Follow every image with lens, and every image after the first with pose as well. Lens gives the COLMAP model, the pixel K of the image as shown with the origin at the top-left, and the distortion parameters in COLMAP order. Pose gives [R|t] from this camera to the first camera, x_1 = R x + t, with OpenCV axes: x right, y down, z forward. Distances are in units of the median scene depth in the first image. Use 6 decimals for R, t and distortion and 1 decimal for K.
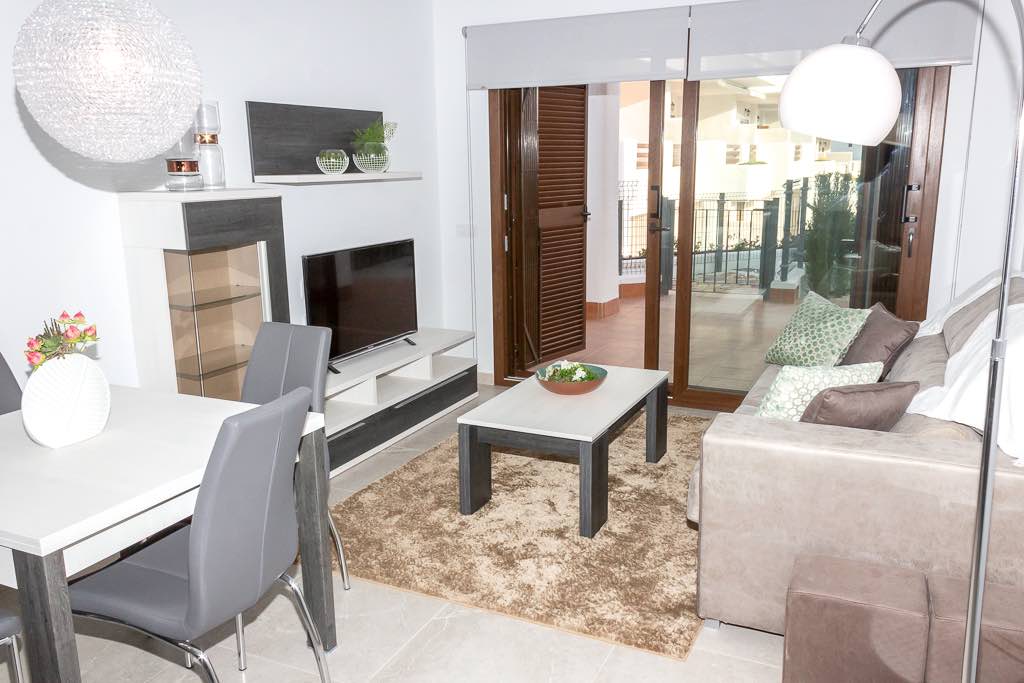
lens RADIAL K [[833.7, 0, 514.1], [0, 833.7, 346.2], [0, 0, 1]] dist [0.049697, -0.025723]
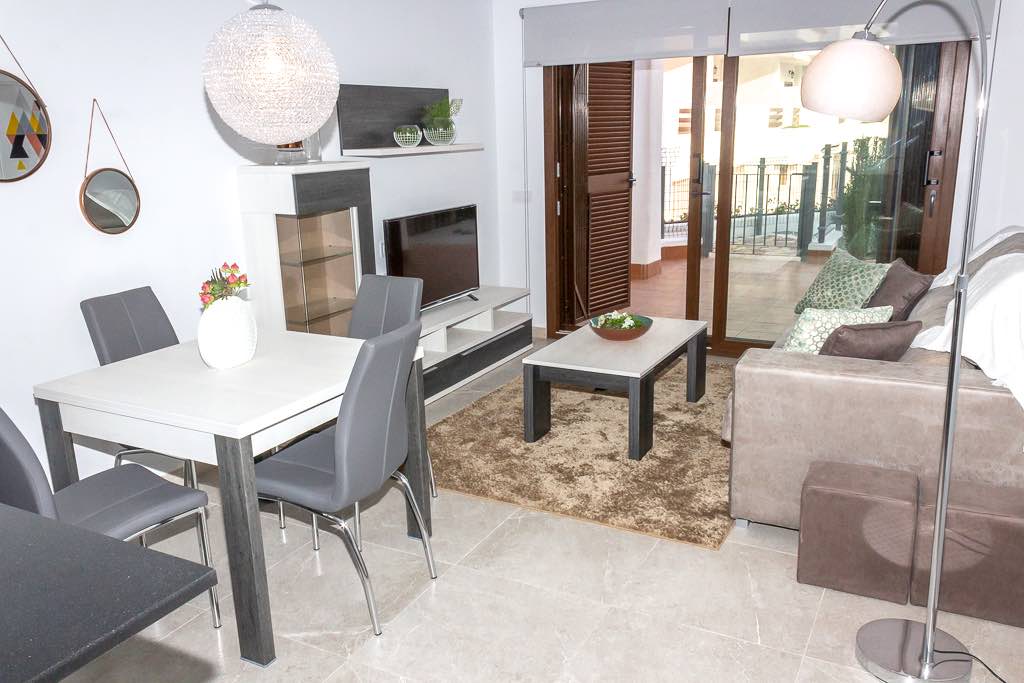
lens RADIAL K [[833.7, 0, 511.9], [0, 833.7, 344.5], [0, 0, 1]] dist [0.049697, -0.025723]
pose [[0.998810, 0.000554, -0.048776, -0.024775], [0.001240, 0.999325, 0.036728, 0.022108], [0.048764, -0.036745, 0.998134, -0.147837]]
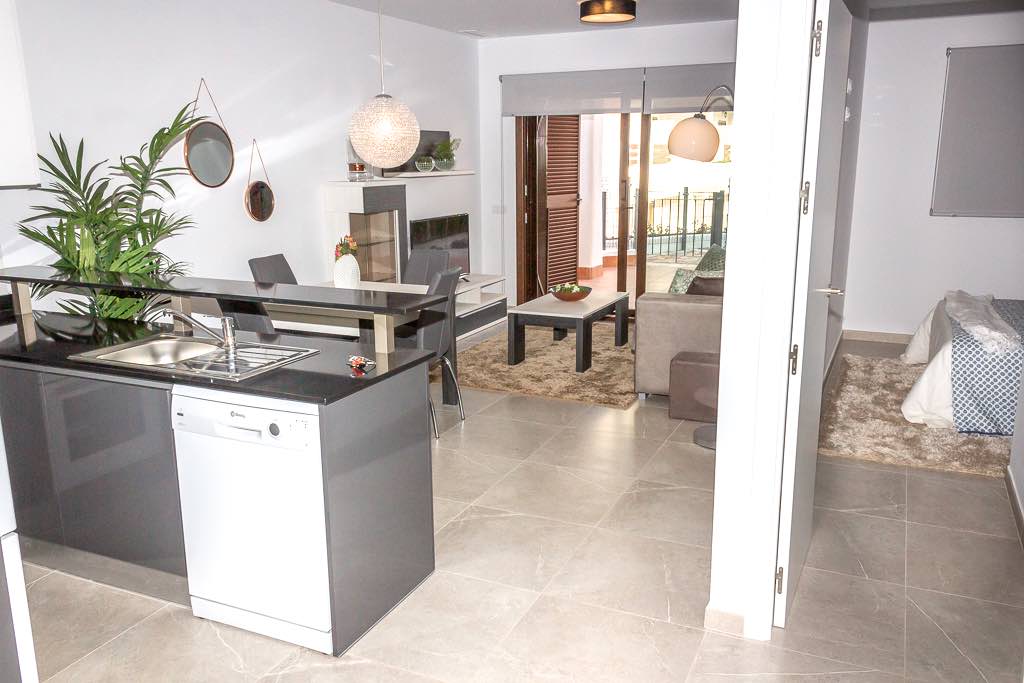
lens RADIAL K [[833.7, 0, 513.8], [0, 833.7, 349.7], [0, 0, 1]] dist [0.049697, -0.025723]
pose [[0.999909, 0.003656, 0.013018, -0.072866], [-0.003776, 0.999950, 0.009253, 0.145684], [-0.012984, -0.009301, 0.999872, -0.736198]]
